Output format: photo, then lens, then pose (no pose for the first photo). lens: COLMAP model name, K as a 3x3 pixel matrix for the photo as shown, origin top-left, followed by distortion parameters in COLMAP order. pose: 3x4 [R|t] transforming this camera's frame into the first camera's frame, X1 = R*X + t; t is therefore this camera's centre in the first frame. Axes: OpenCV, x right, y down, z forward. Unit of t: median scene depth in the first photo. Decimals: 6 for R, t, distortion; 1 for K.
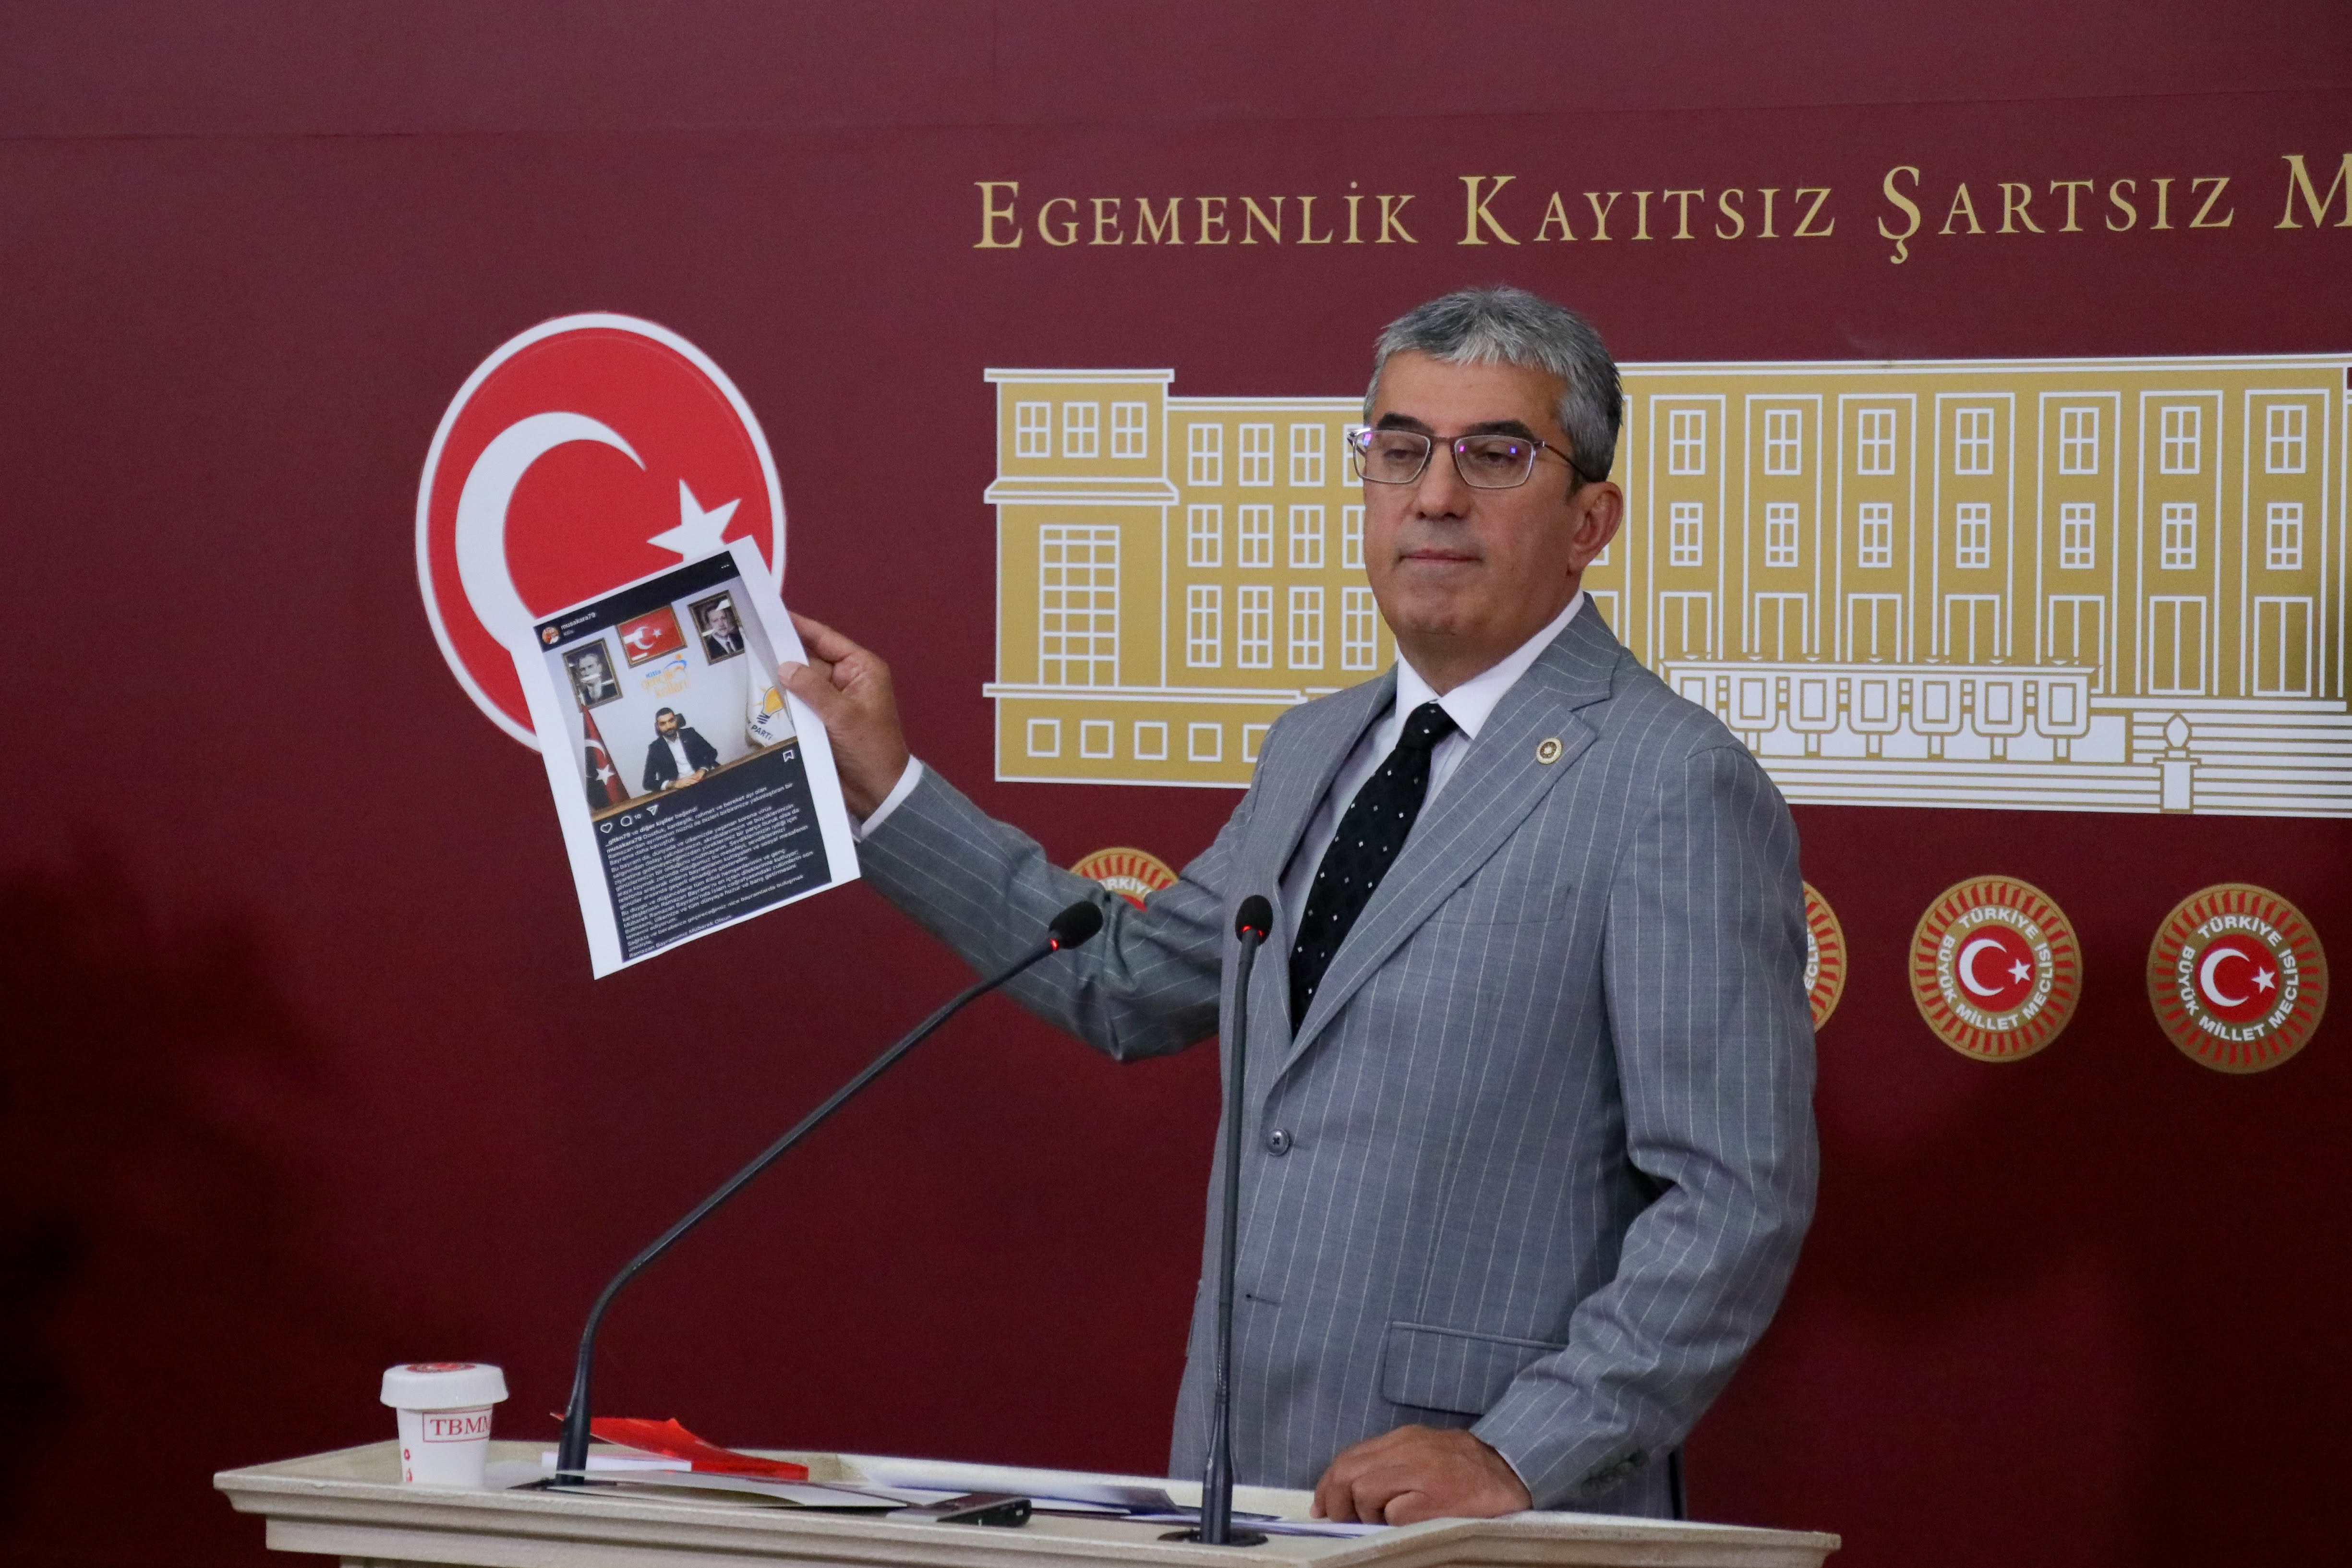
lens RADIAL K [[7888.5, 0, 1160.6], [0, 7888.5, 832.0], [0, 0, 1]] dist [0.660126, 2.926299]
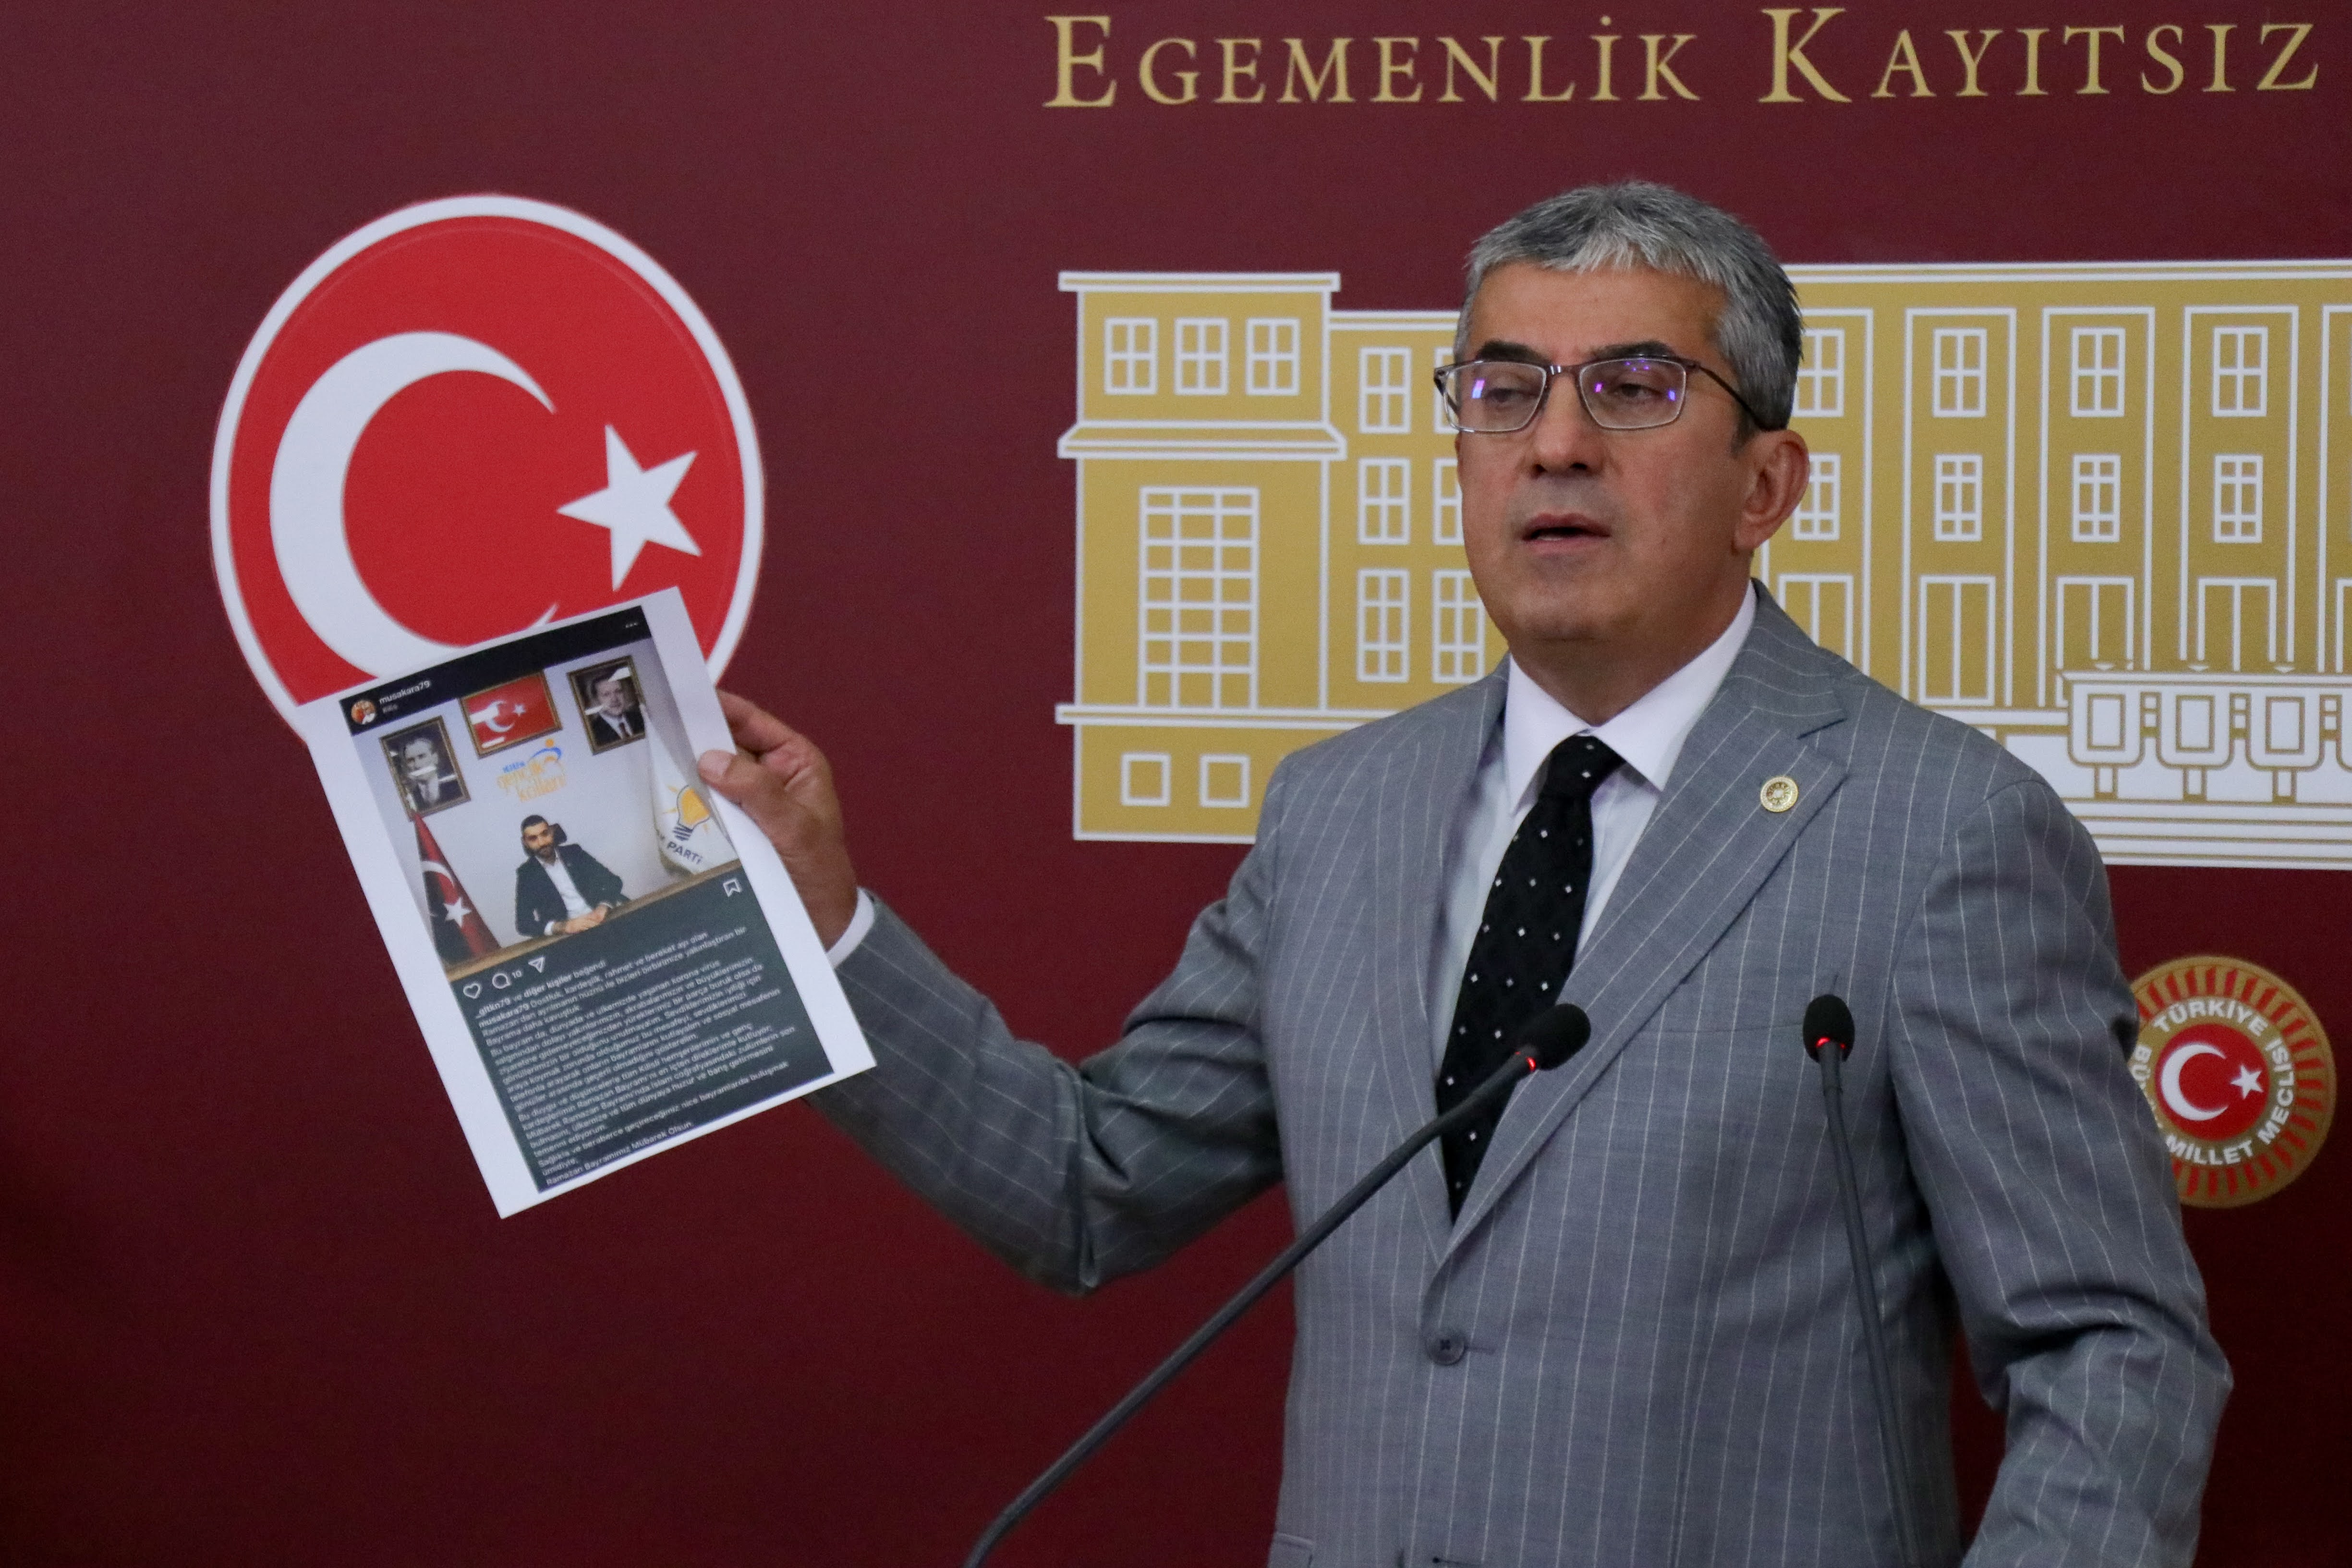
lens RADIAL K [[10481.4, 0, 999.5], [0, 10481.4, 778.7], [0, 0, 1]] dist [0.741604, 5.709688]
pose [[0.994312, -0.003930, 0.106432, -0.134892], [0.005002, 0.999939, -0.009809, -0.002628], [-0.106387, 0.010286, 0.994272, 0.041342]]
